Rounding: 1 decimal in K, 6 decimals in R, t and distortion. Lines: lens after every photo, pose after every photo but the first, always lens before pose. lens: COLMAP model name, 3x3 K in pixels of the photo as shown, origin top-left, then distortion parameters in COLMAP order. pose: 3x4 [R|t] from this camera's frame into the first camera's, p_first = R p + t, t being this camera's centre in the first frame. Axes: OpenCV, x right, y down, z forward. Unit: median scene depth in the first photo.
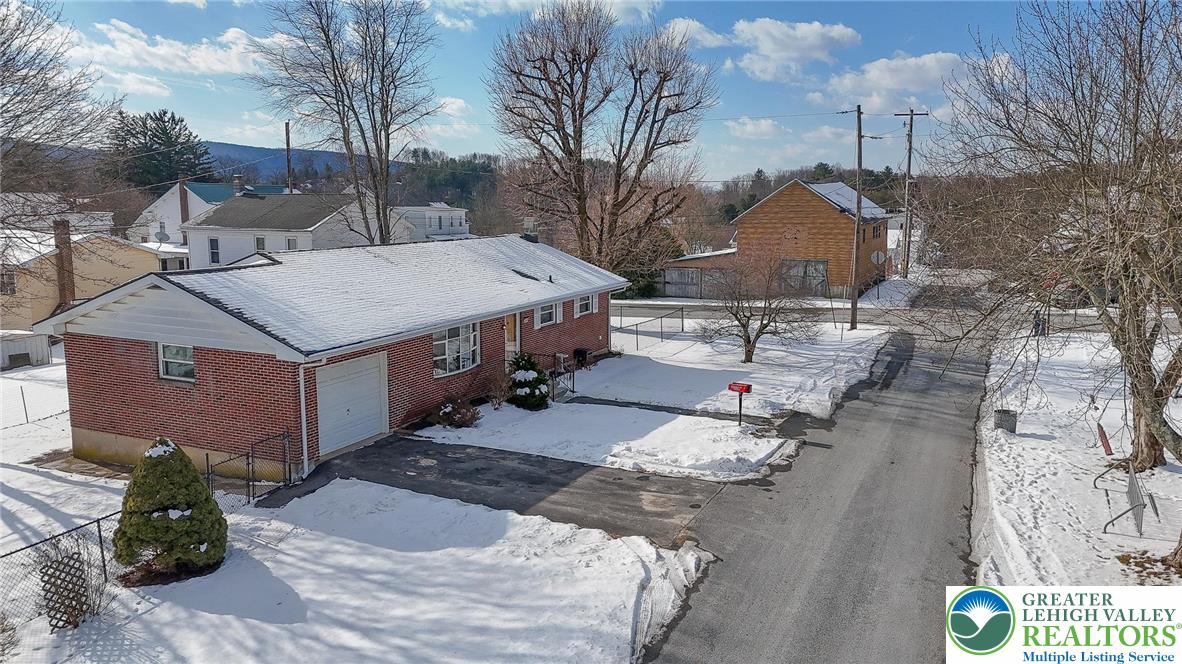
lens RADIAL K [[867.0, 0, 595.9], [0, 867.0, 337.5], [0, 0, 1]] dist [0.062310, -0.029700]
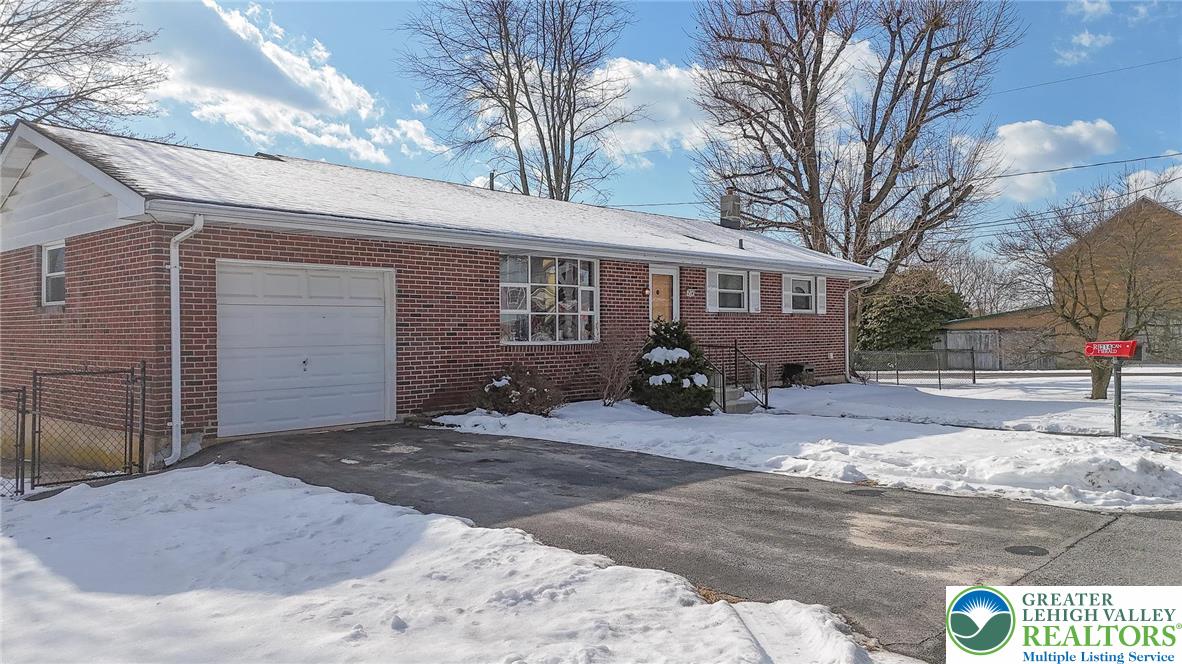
lens RADIAL K [[867.0, 0, 588.9], [0, 867.0, 333.3], [0, 0, 1]] dist [0.062310, -0.029700]
pose [[0.951372, -0.011429, -0.307832, 0.050776], [-0.038565, 0.987030, -0.155833, 0.137855], [0.305621, 0.160127, 0.938592, 0.516013]]
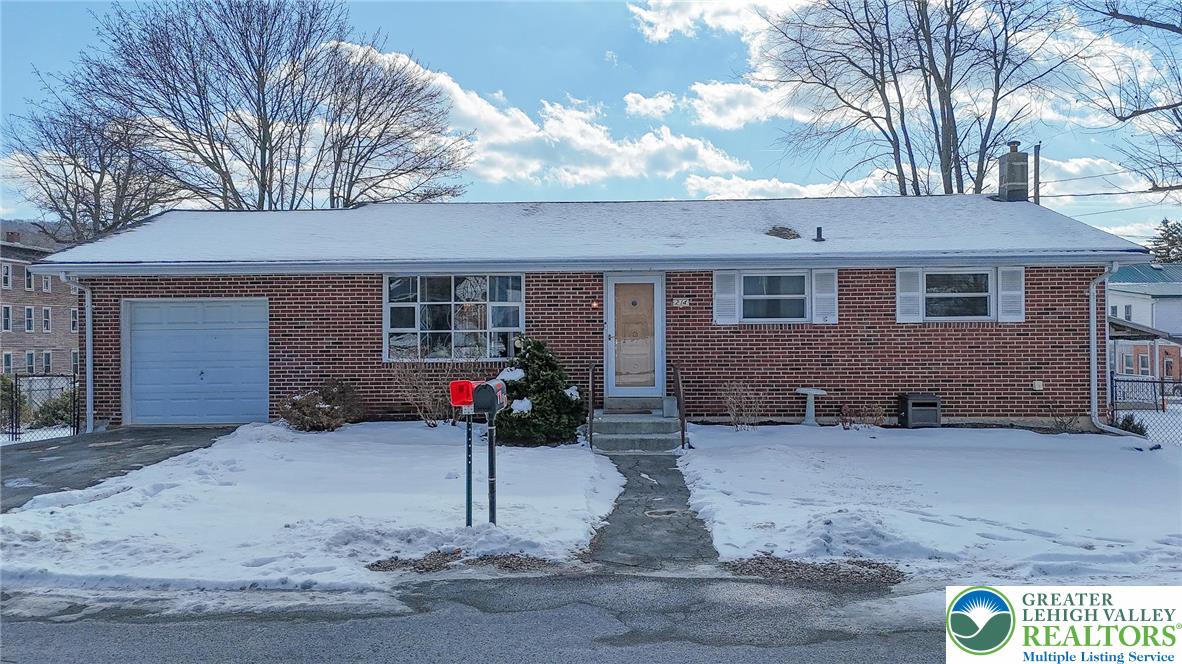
lens RADIAL K [[867.0, 0, 602.2], [0, 867.0, 337.5], [0, 0, 1]] dist [0.062310, -0.029700]
pose [[0.387899, -0.033974, -0.921075, 0.480219], [-0.143695, 0.984872, -0.096842, 0.074633], [0.910432, 0.169919, 0.377149, 0.975503]]
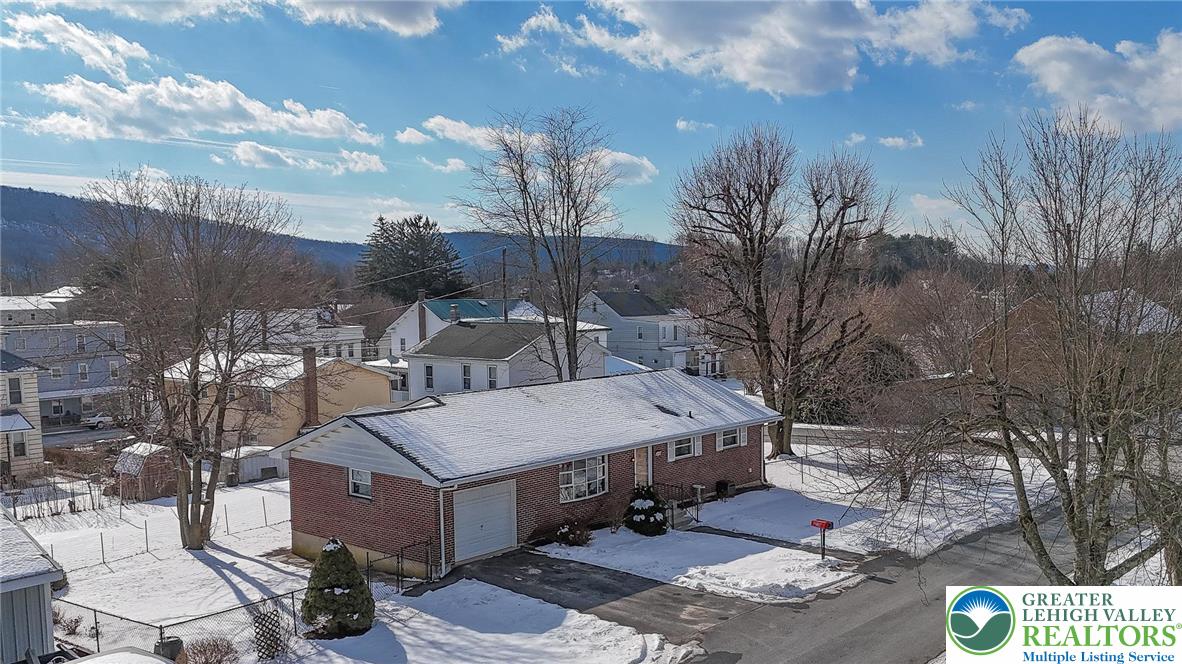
lens RADIAL K [[1060.5, 0, 587.1], [0, 1060.5, 398.4], [0, 0, 1]] dist [0.132493, -0.001972]
pose [[0.953446, 0.010463, -0.301383, 0.302989], [-0.026128, 0.998506, -0.047993, -0.028894], [0.300431, 0.053633, 0.952294, -0.395062]]
